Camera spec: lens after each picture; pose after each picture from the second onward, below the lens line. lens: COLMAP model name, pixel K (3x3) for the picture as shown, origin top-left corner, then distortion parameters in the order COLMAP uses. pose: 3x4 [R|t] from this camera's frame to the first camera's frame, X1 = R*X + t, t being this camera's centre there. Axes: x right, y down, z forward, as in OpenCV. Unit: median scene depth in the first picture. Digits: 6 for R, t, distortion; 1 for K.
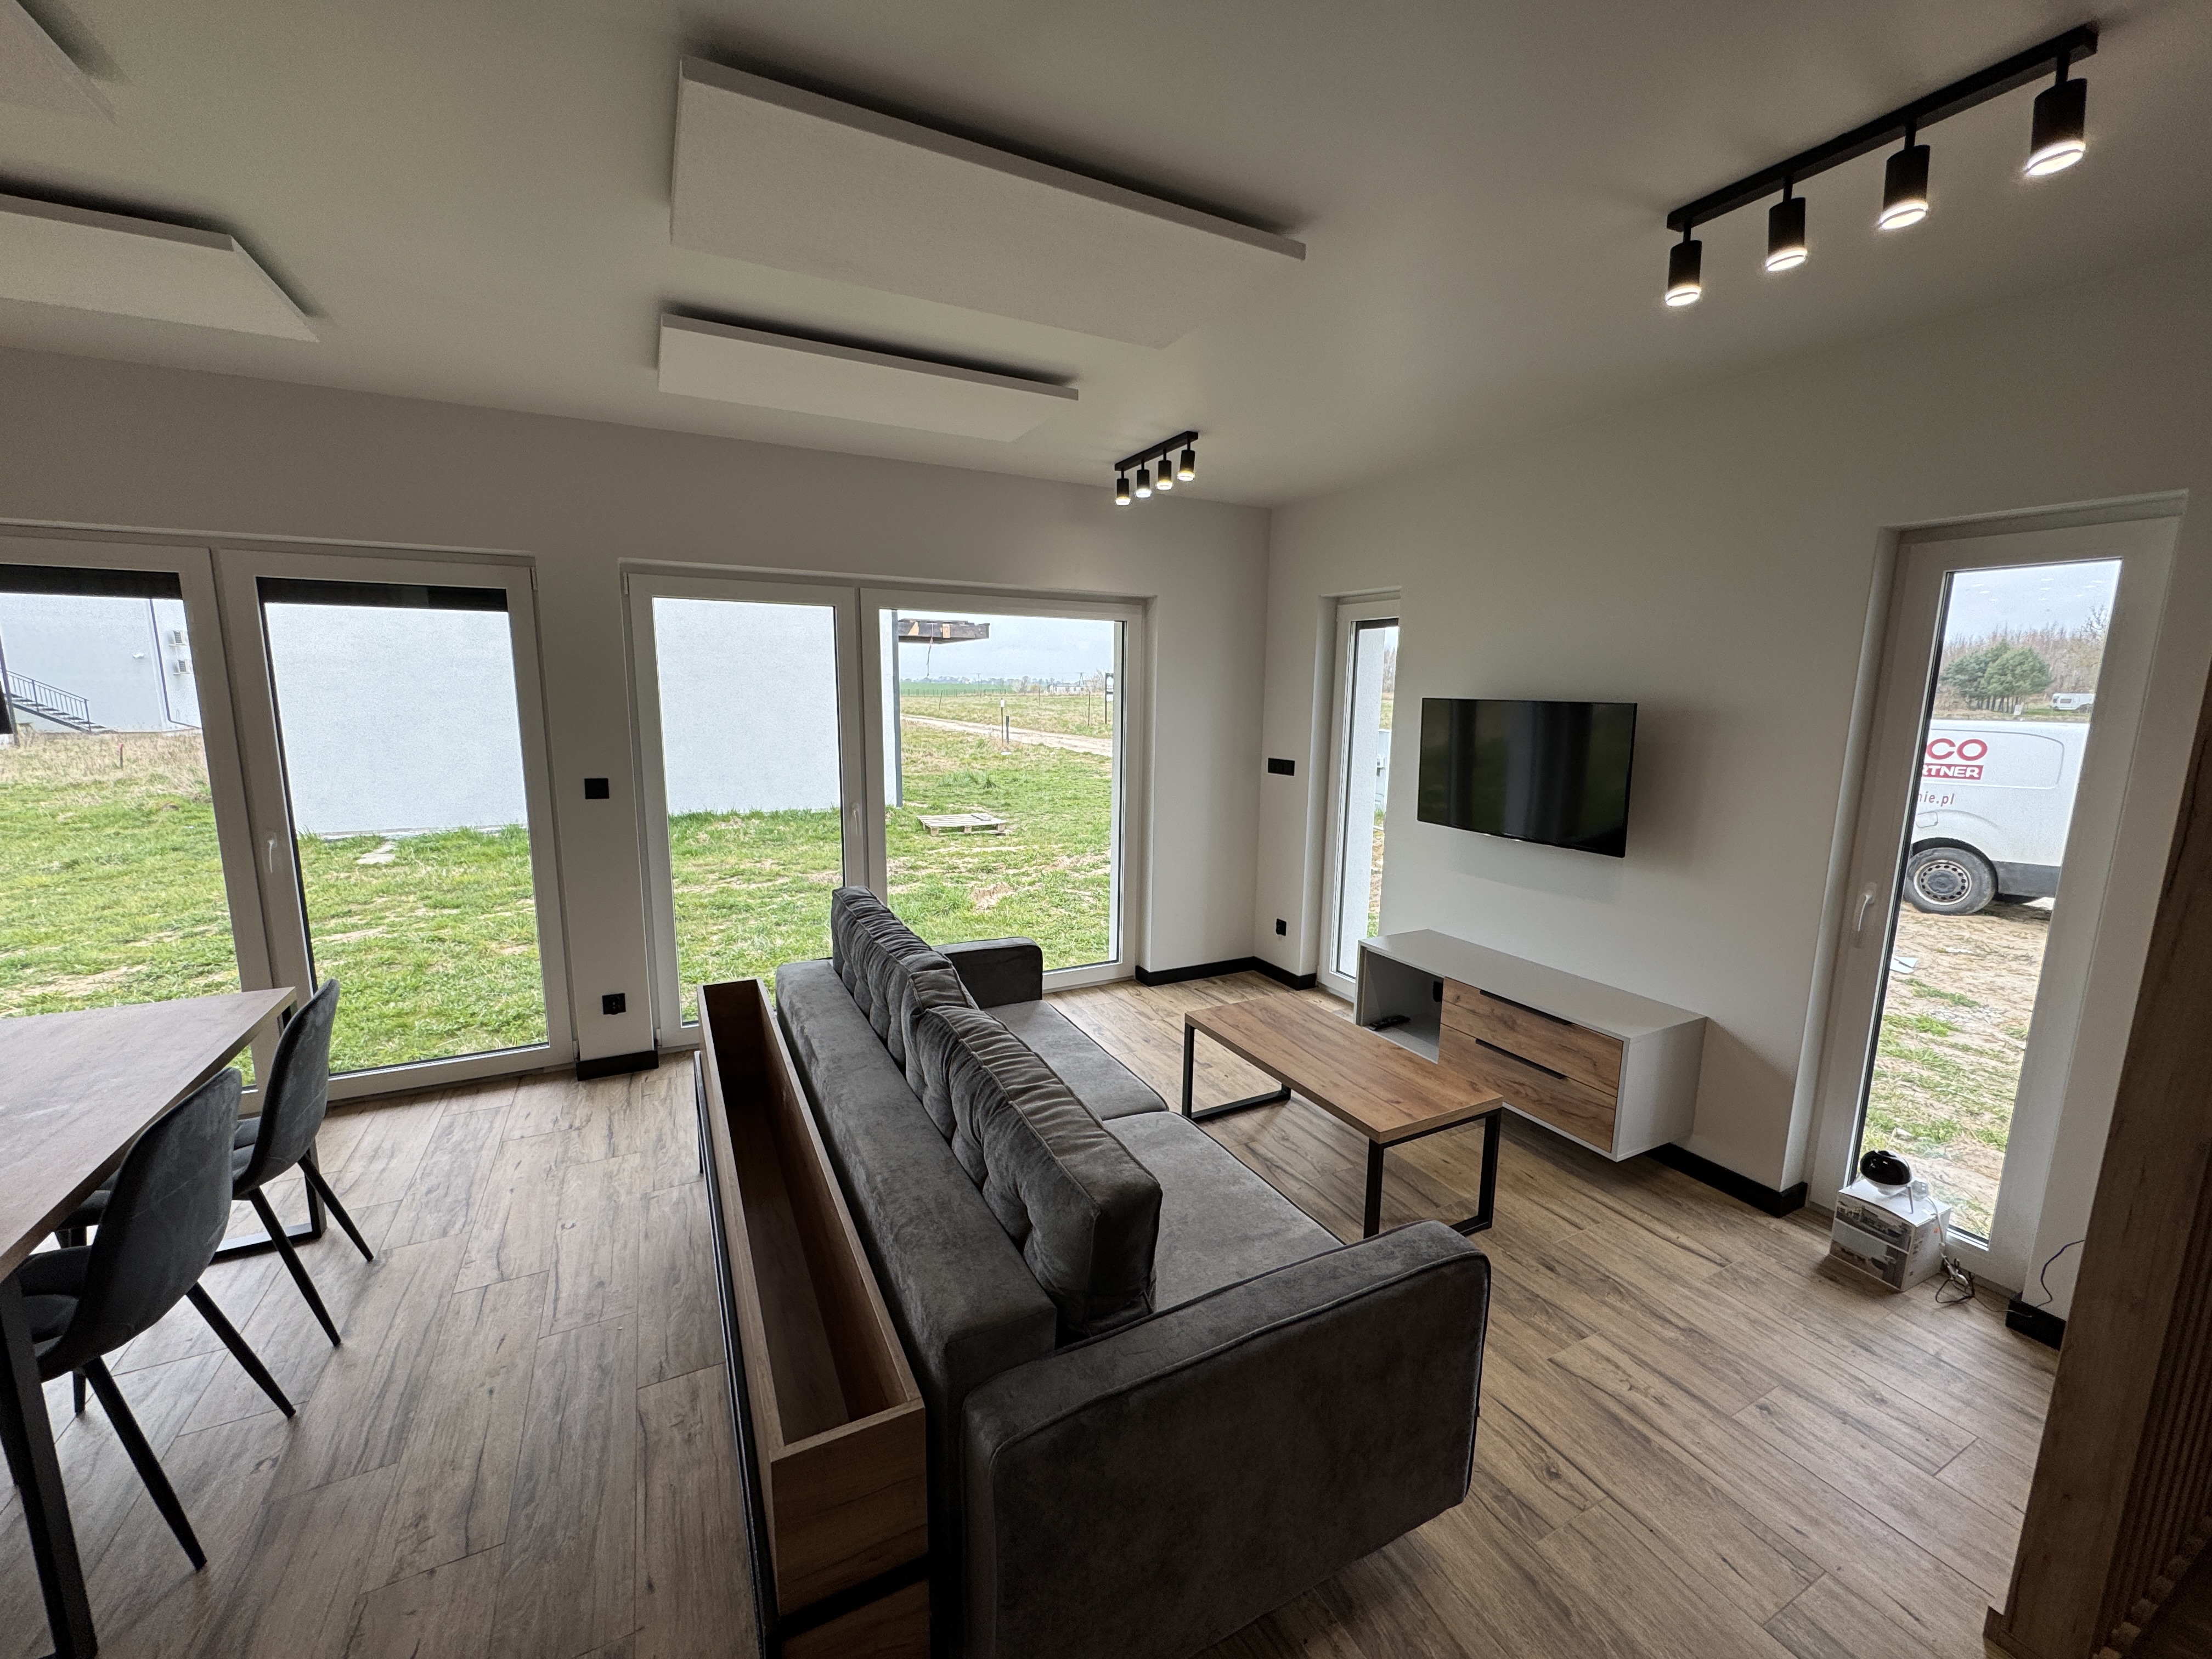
lens RADIAL K [[884.3, 0, 1110.3], [0, 884.3, 834.7], [0, 0, 1]] dist [0.003626, 0.000141]
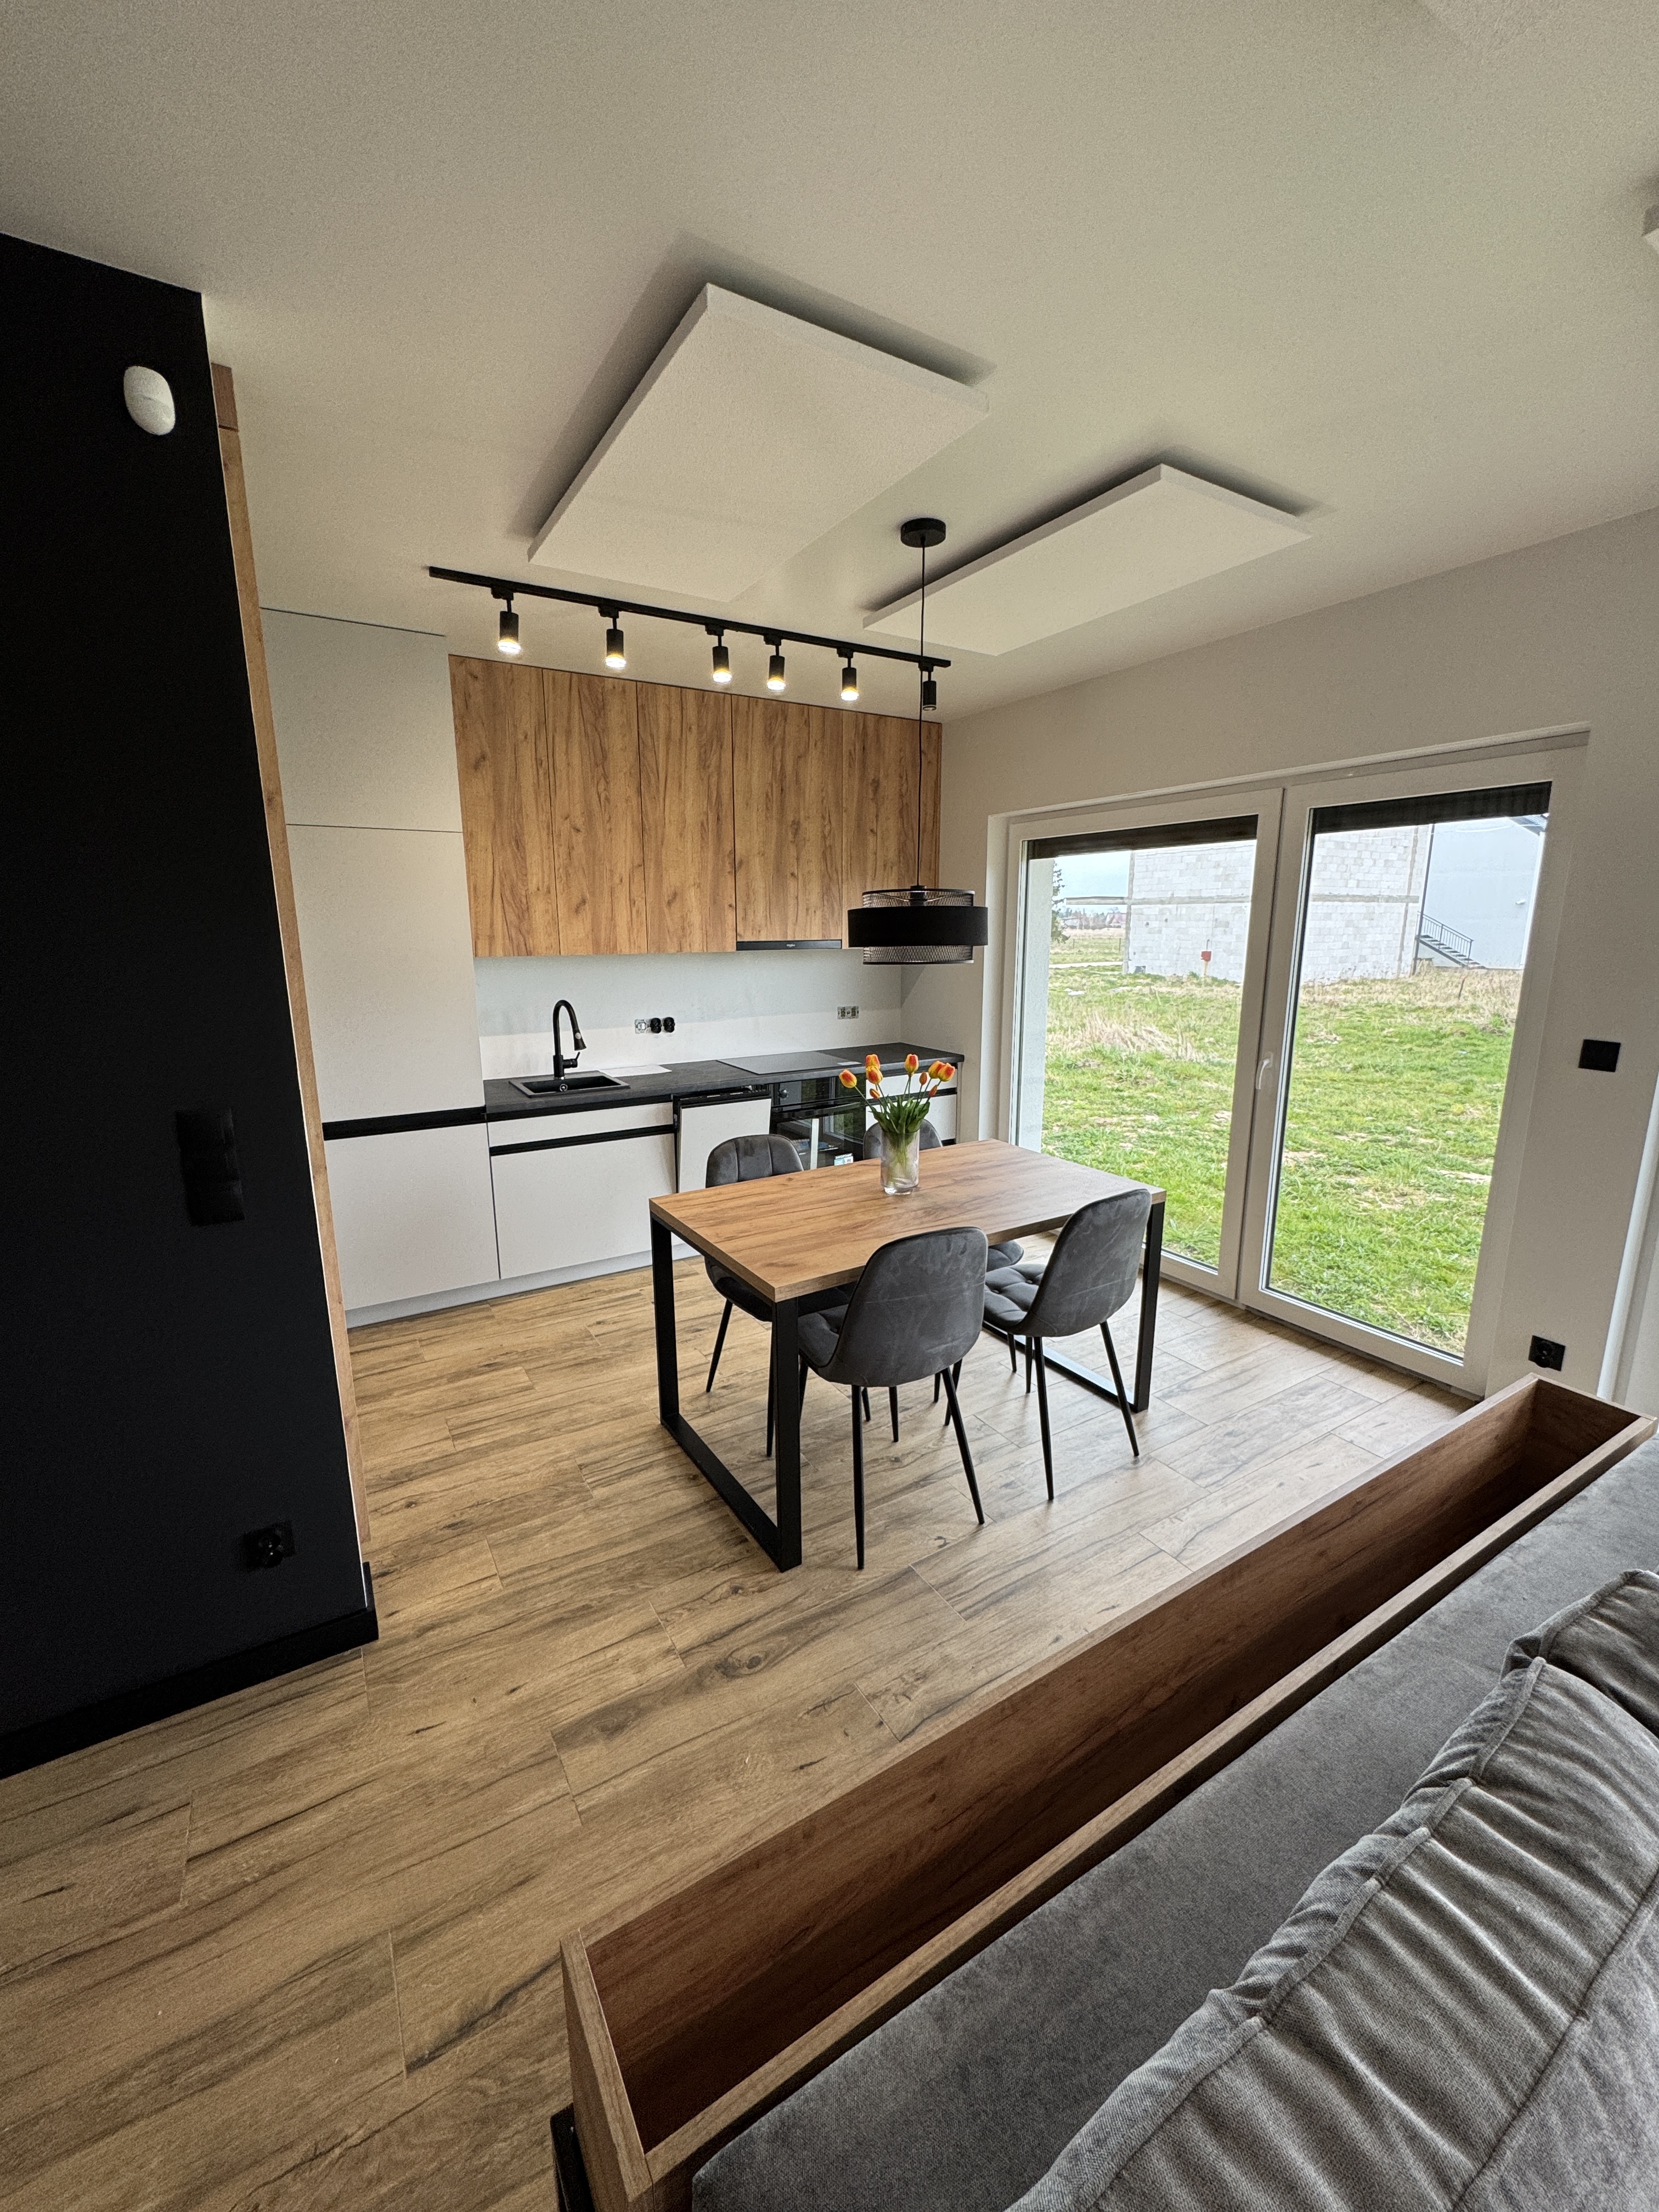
lens RADIAL K [[884.3, 0, 826.1], [0, 884.3, 1103.7], [0, 0, 1]] dist [0.003626, 0.000141]
pose [[0.066226, 0.189058, -0.979730, 0.085271], [-0.160524, 0.971115, 0.176544, -0.048905], [0.984808, 0.145578, 0.094661, 0.407470]]
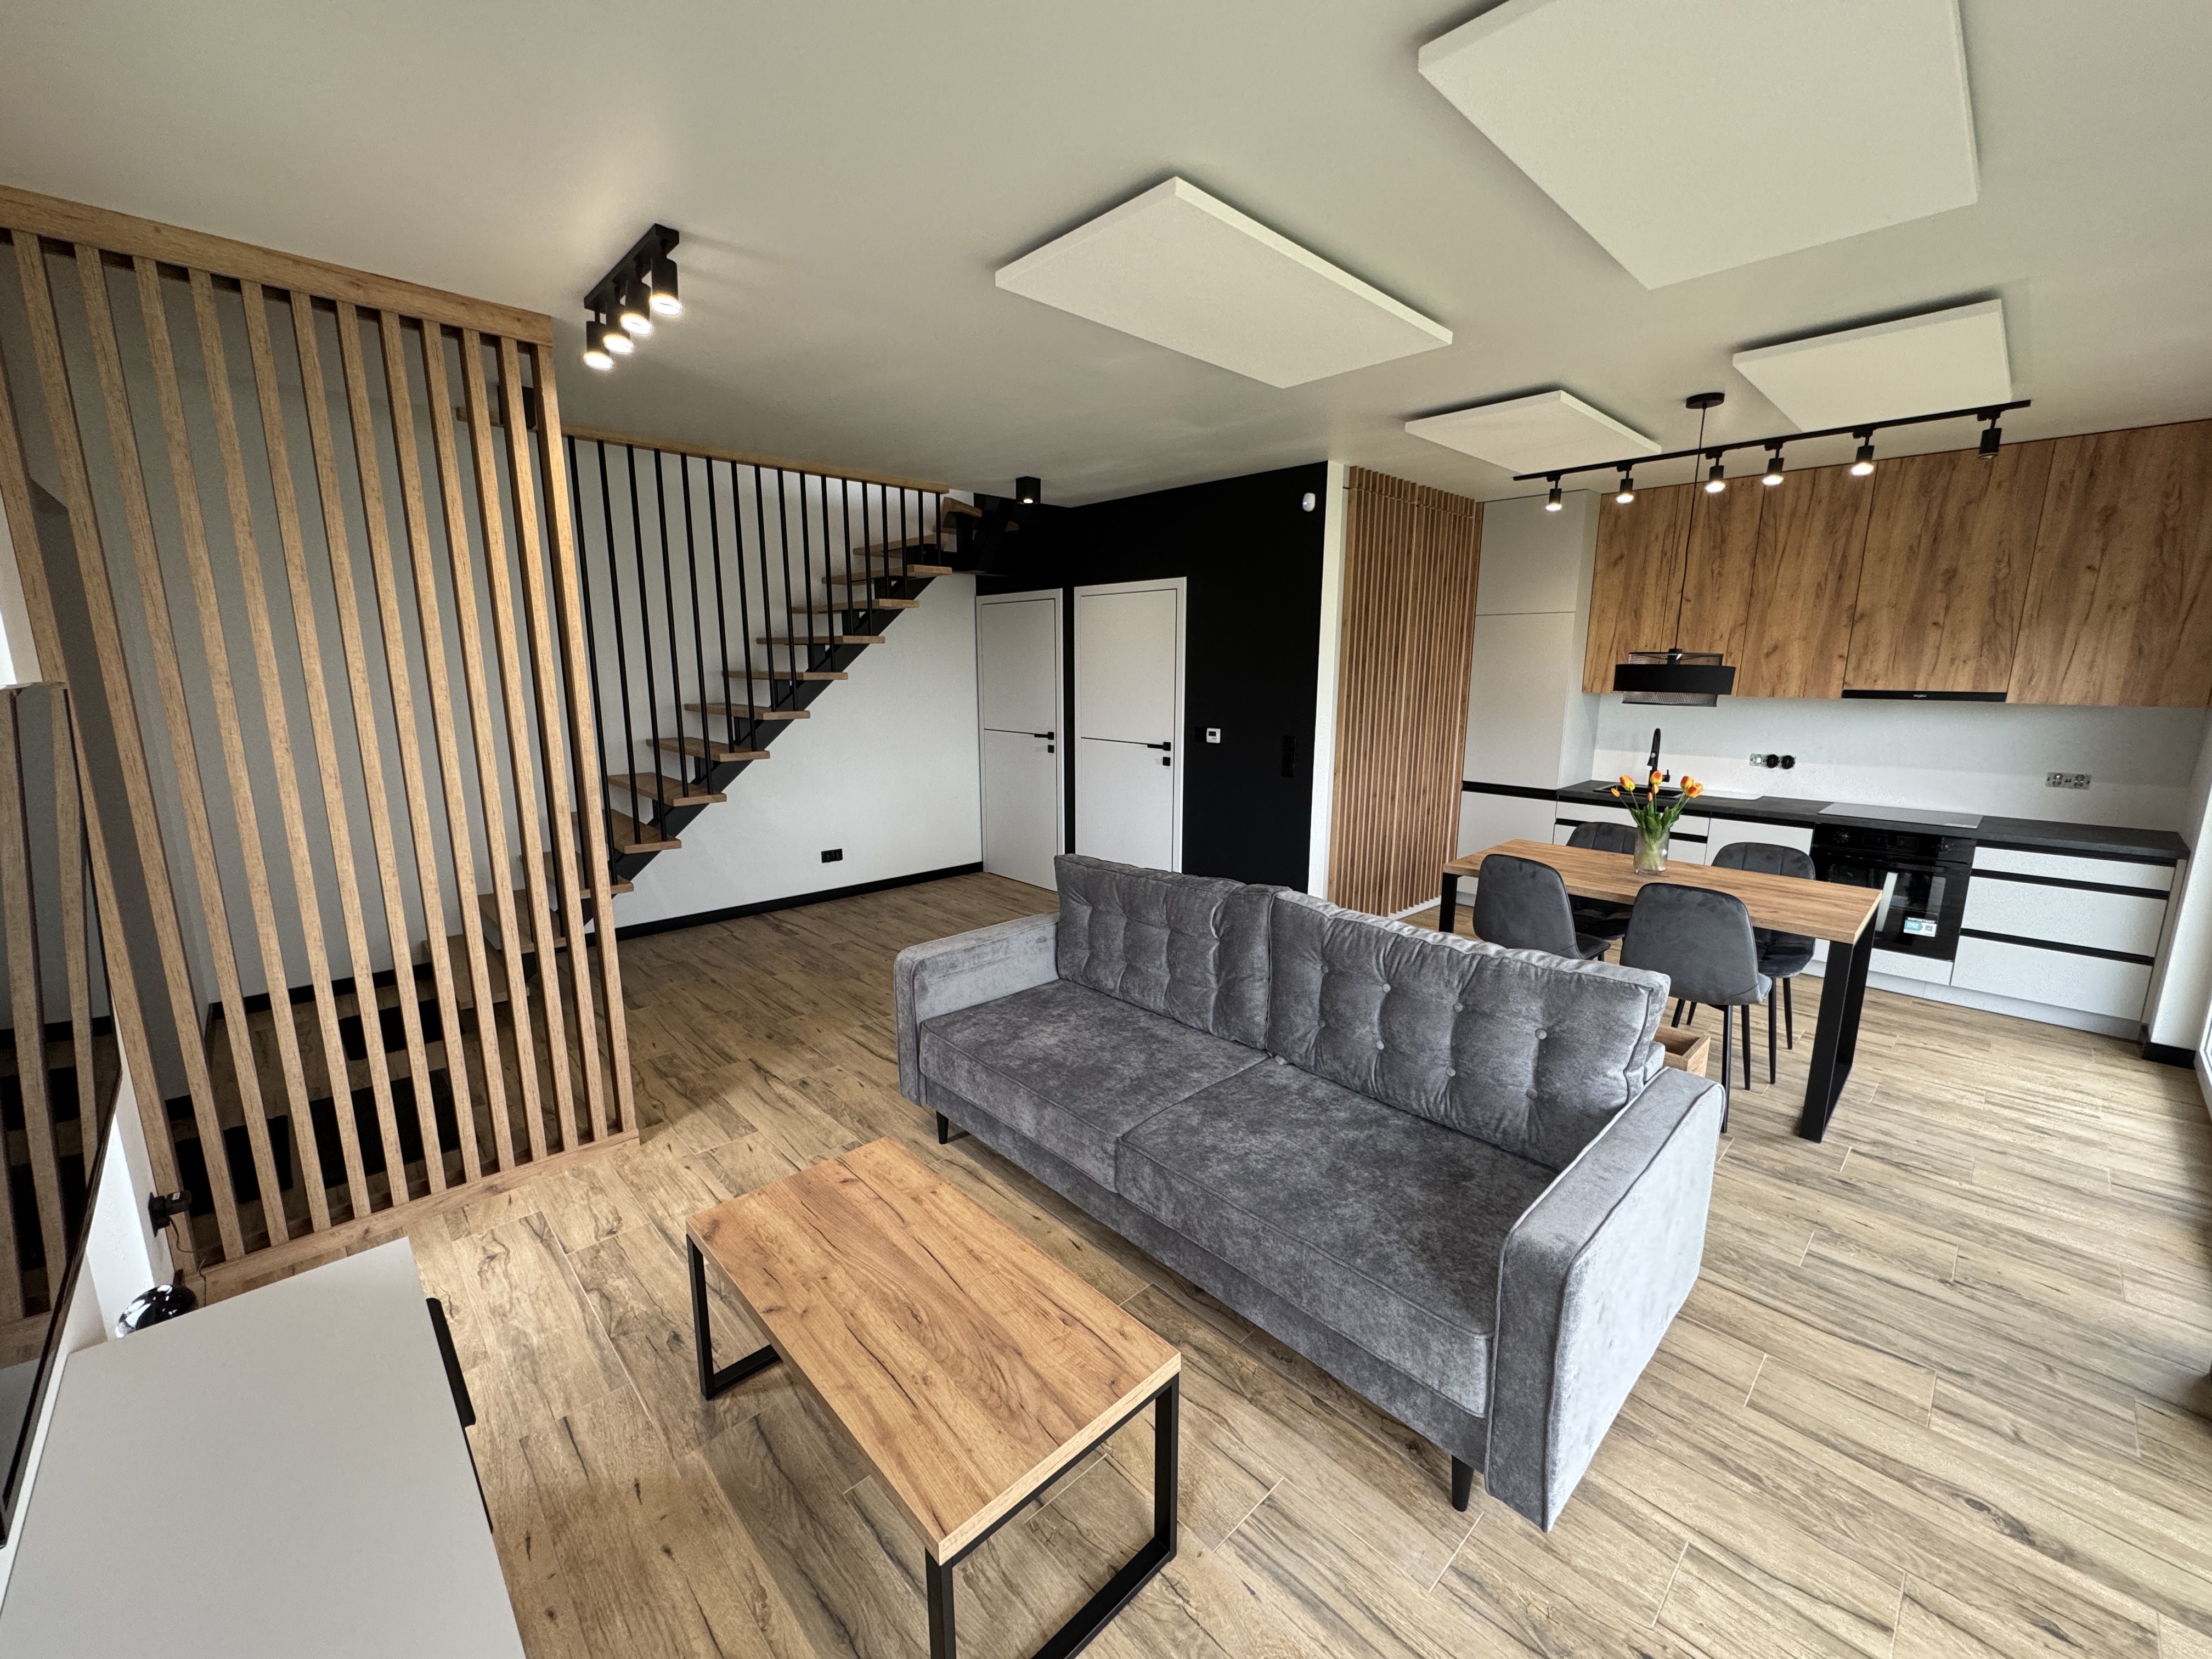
lens RADIAL K [[884.3, 0, 1111.4], [0, 884.3, 826.7], [0, 0, 1]] dist [0.003626, 0.000141]
pose [[-0.959366, 0.038135, -0.279576, 0.253414], [-0.060254, 0.940283, 0.335018, -0.224269], [0.275657, 0.338251, -0.899778, 1.374000]]
